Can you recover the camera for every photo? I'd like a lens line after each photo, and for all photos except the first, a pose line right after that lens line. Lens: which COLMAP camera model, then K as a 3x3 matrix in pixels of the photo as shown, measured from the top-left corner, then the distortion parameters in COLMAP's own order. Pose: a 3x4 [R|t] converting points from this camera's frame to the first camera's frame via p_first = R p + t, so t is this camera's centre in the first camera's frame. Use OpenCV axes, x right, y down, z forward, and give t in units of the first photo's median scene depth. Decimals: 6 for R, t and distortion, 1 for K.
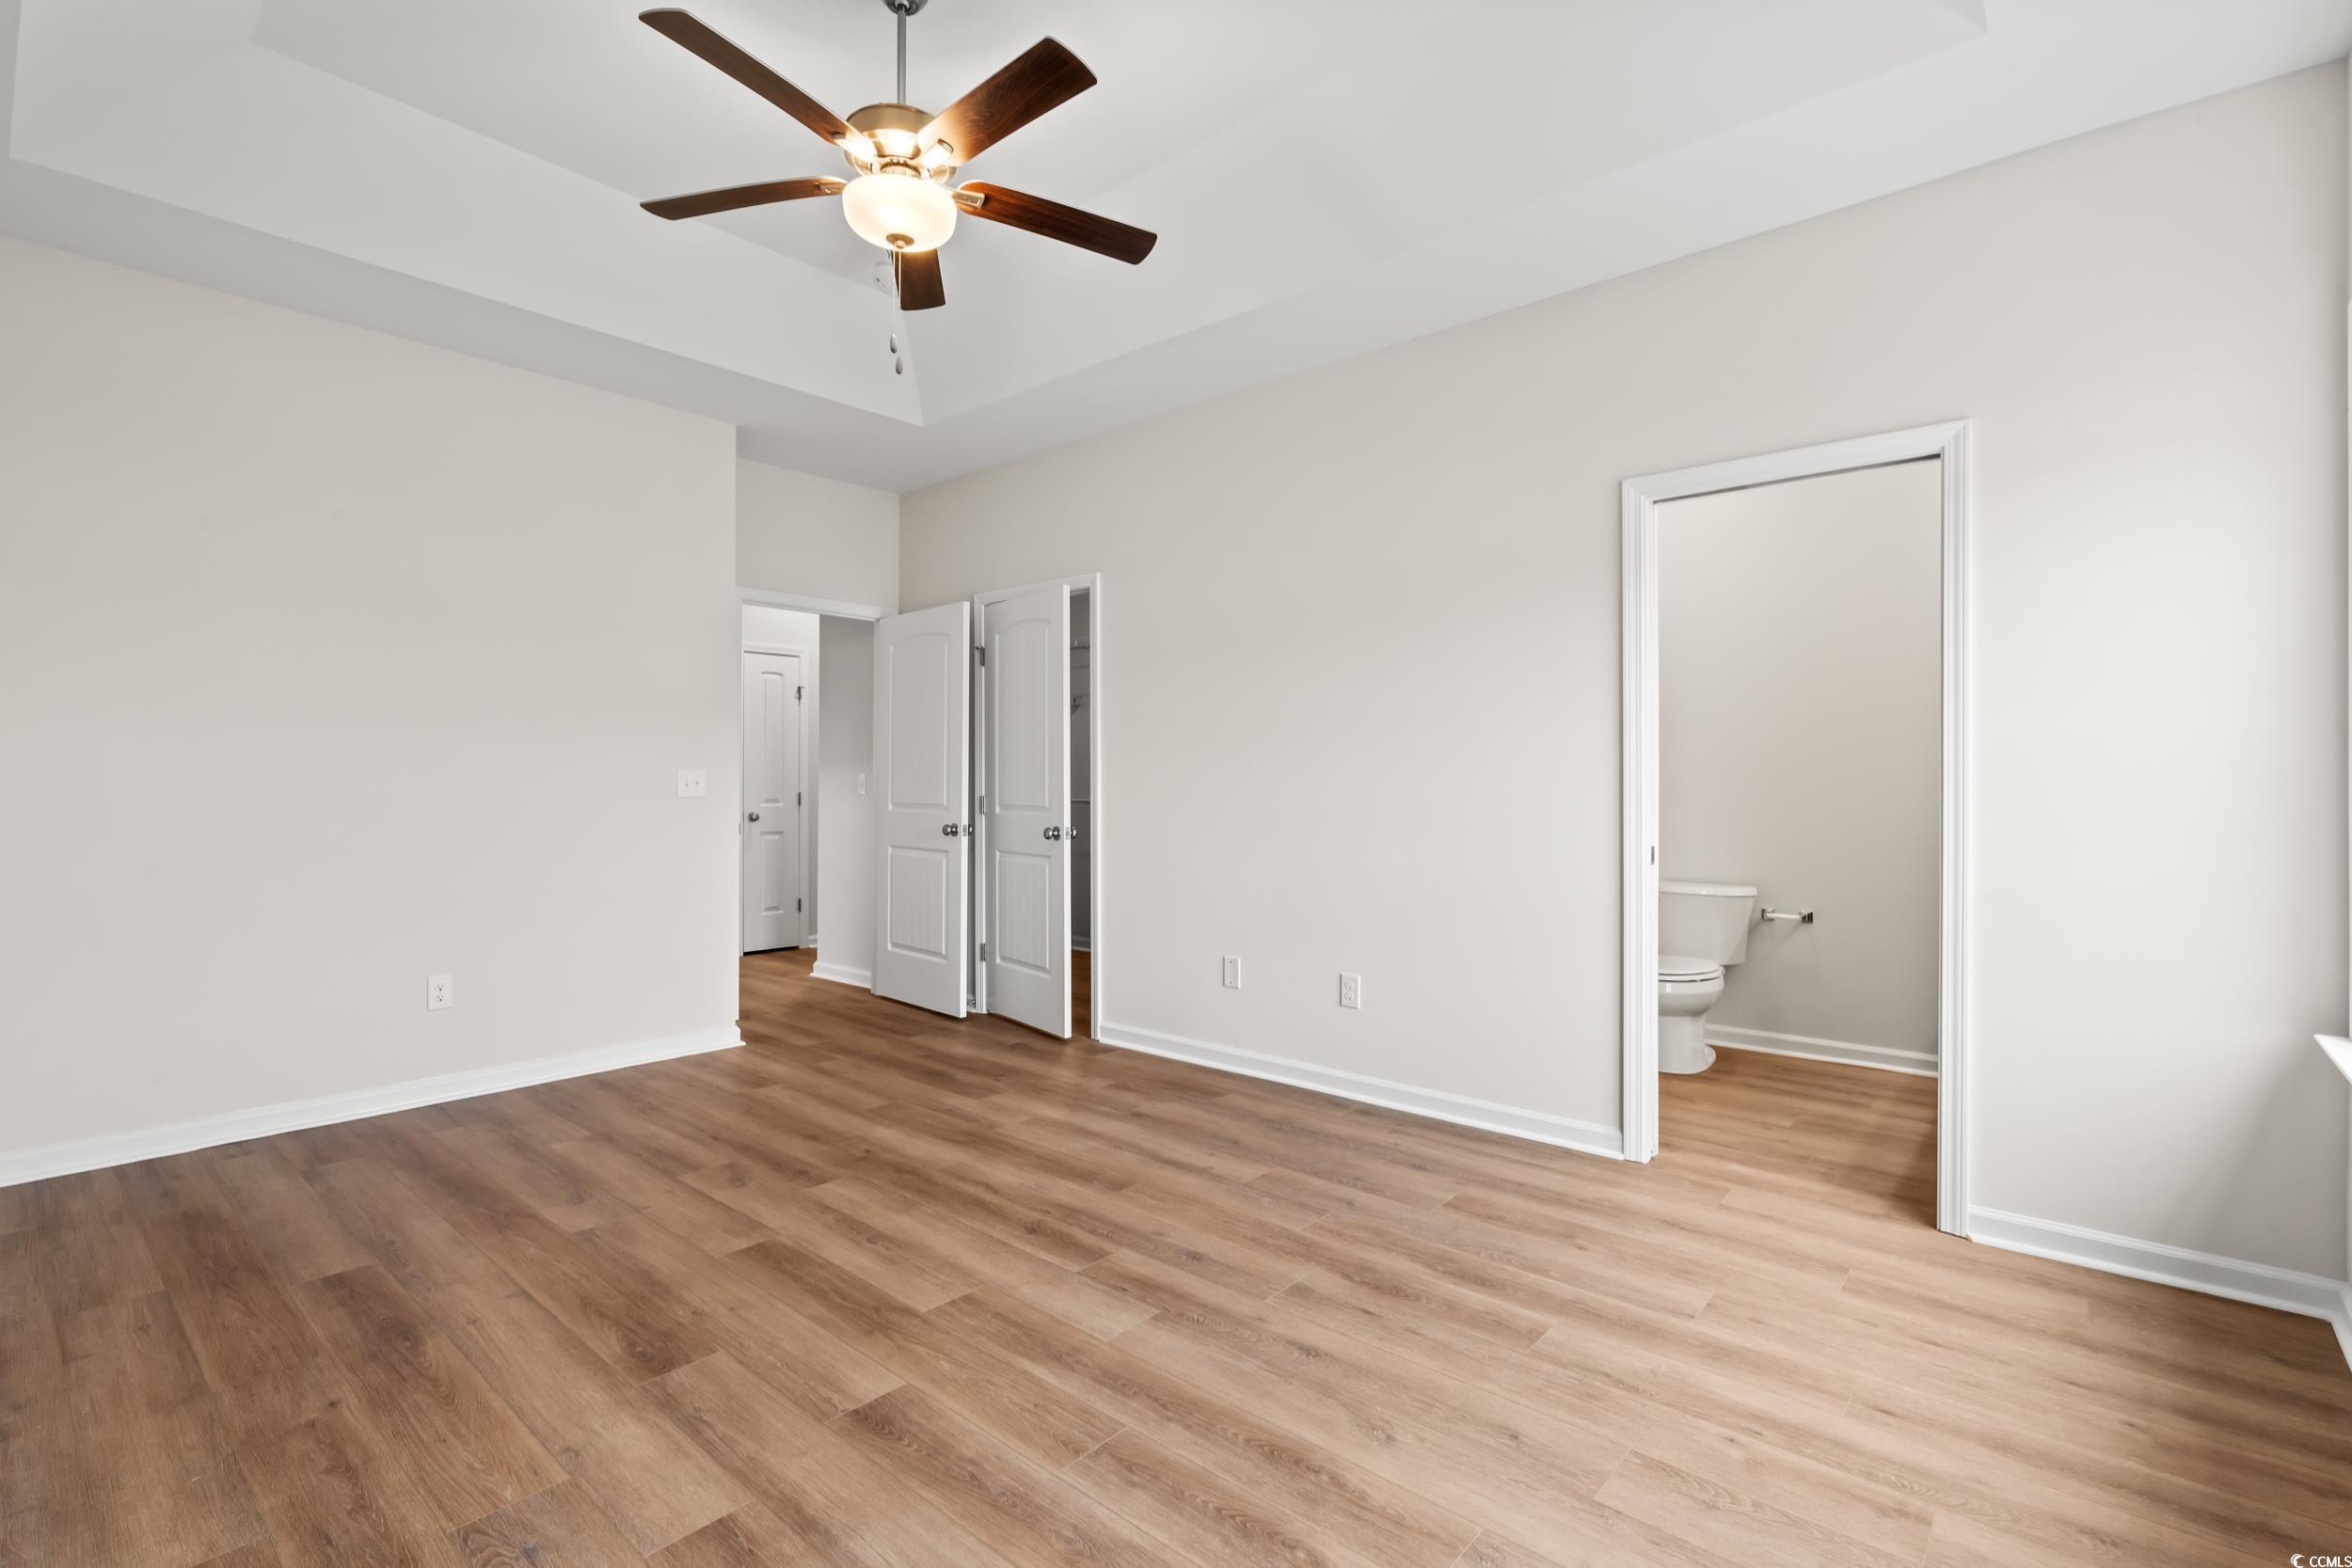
lens RADIAL K [[1069.4, 0, 1183.1], [0, 1069.4, 778.8], [0, 0, 1]] dist [-0.001549, 0.000857]
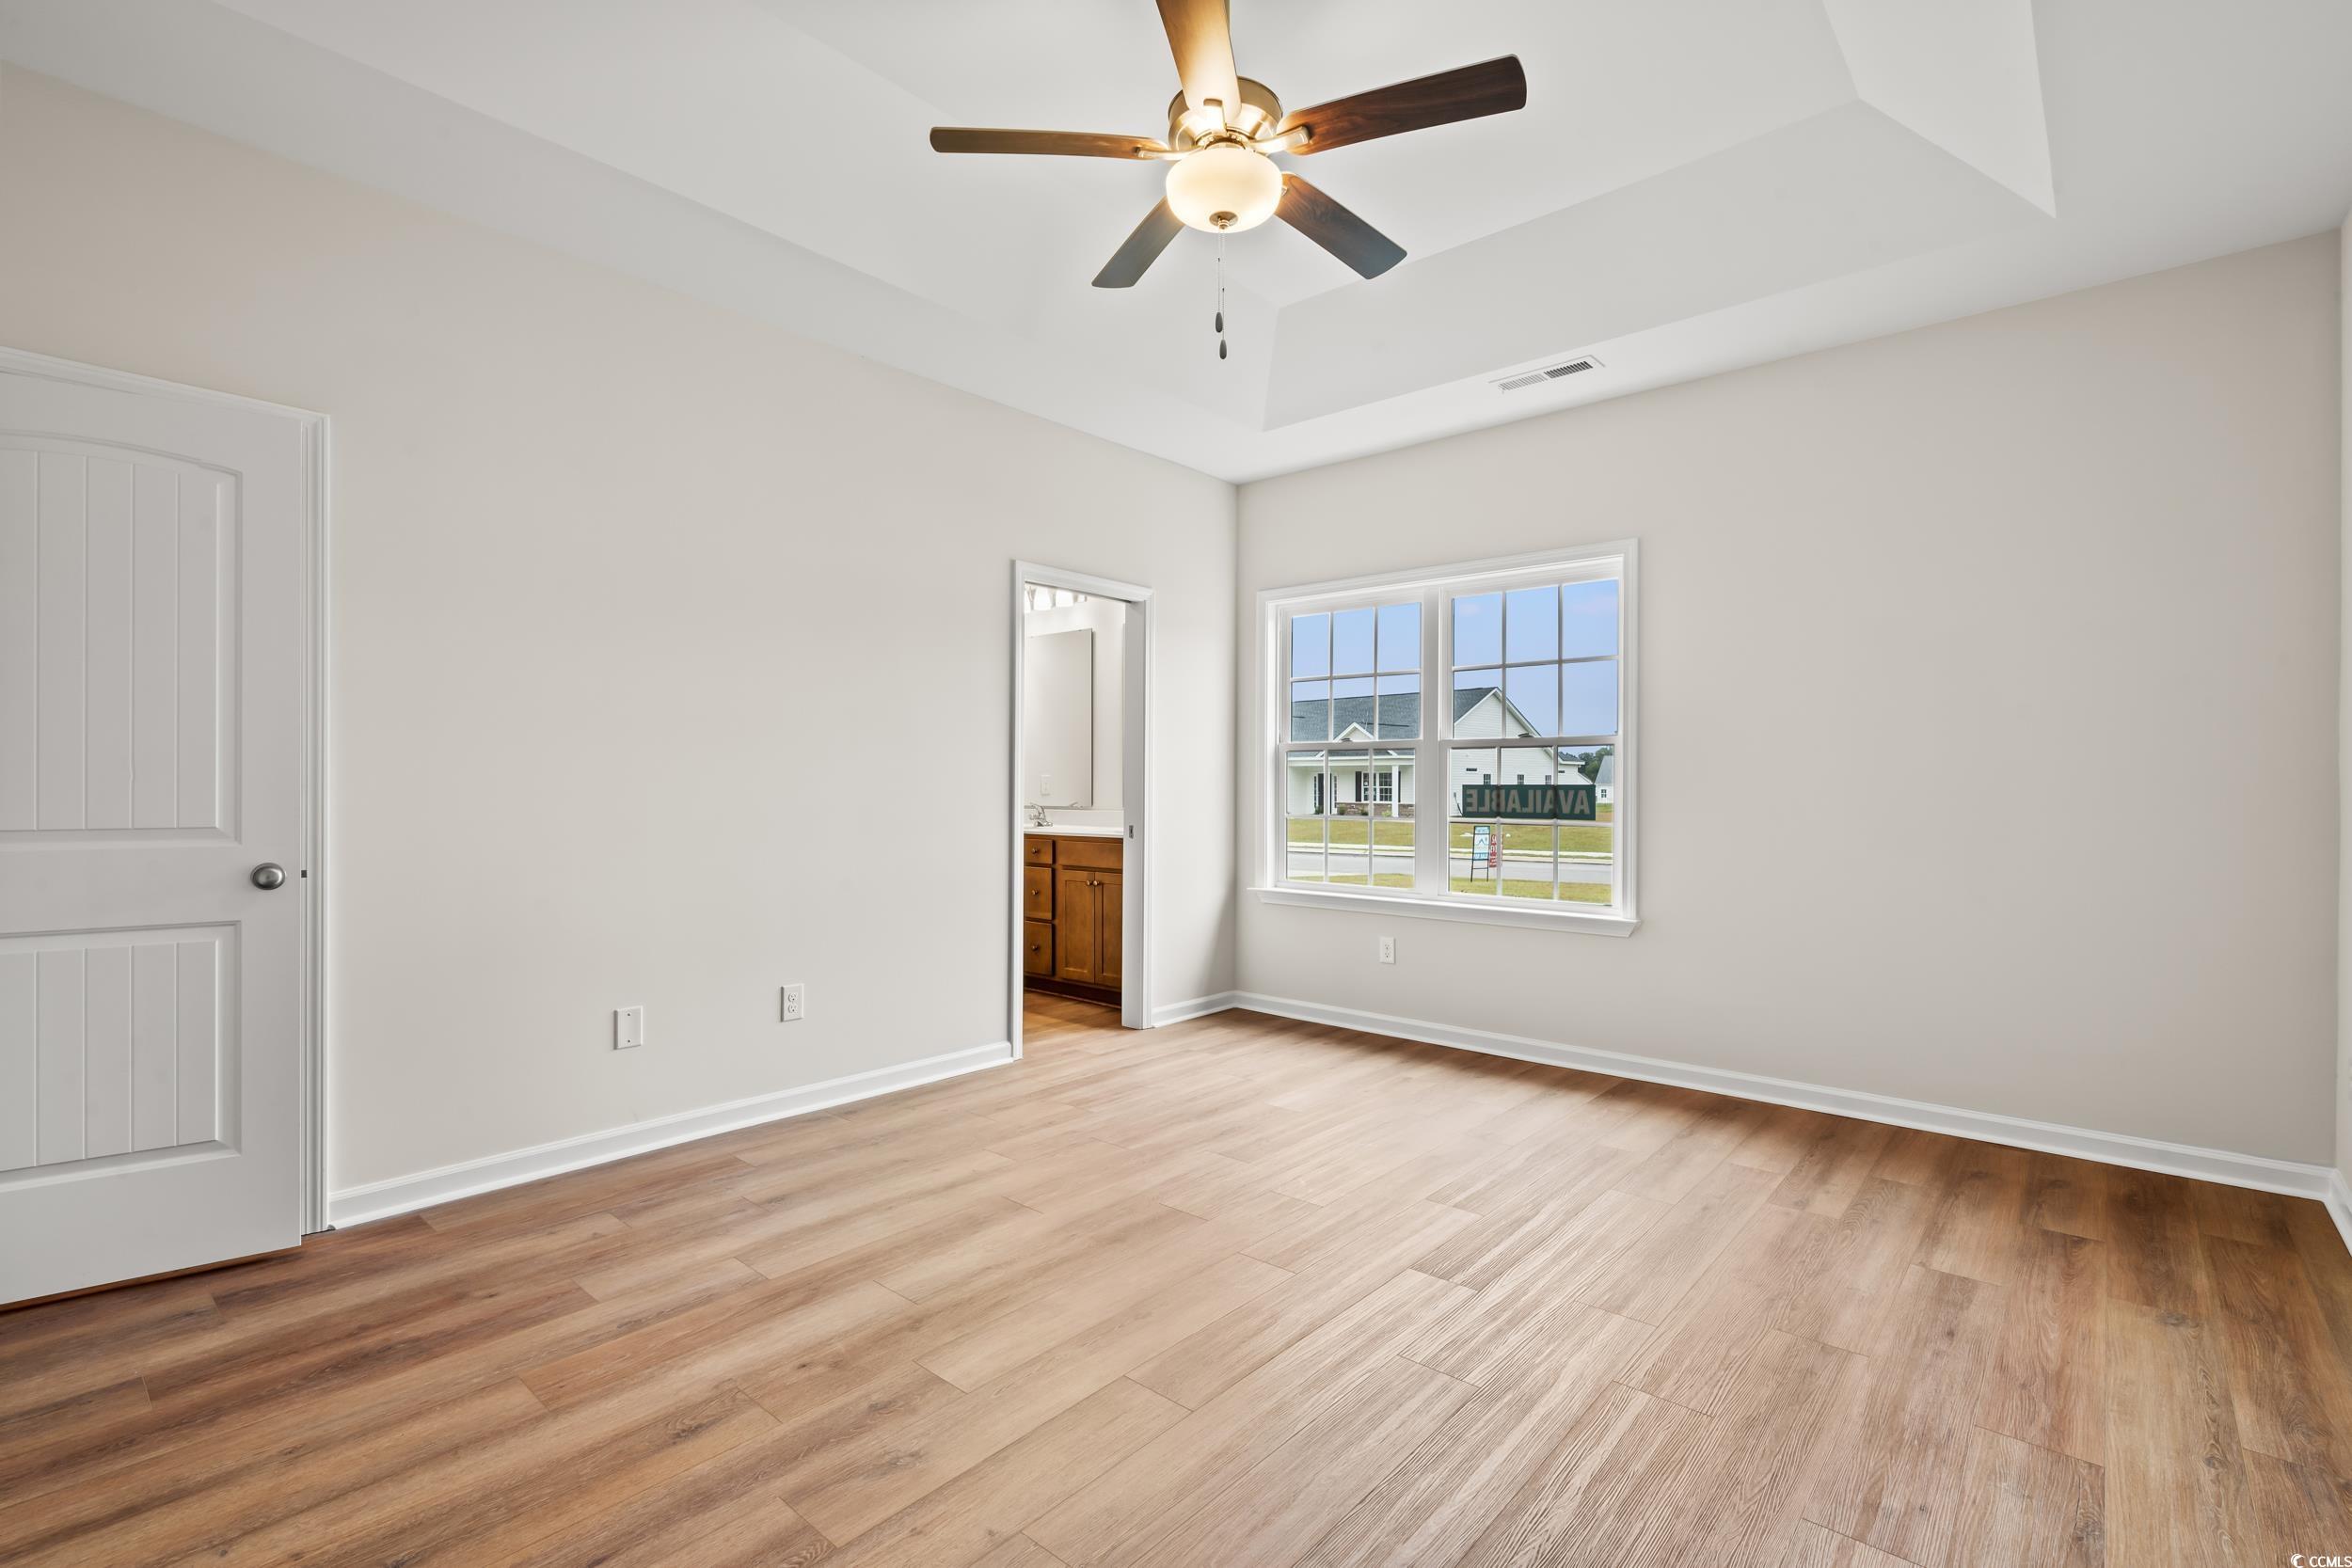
lens RADIAL K [[1069.4, 0, 1166.9], [0, 1069.4, 795.3], [0, 0, 1]] dist [-0.001549, 0.000857]
pose [[0.000255, -0.012104, 0.999927, -0.884195], [-0.016659, 0.999788, 0.012107, -0.001852], [-0.999861, -0.016661, 0.000054, 0.754839]]
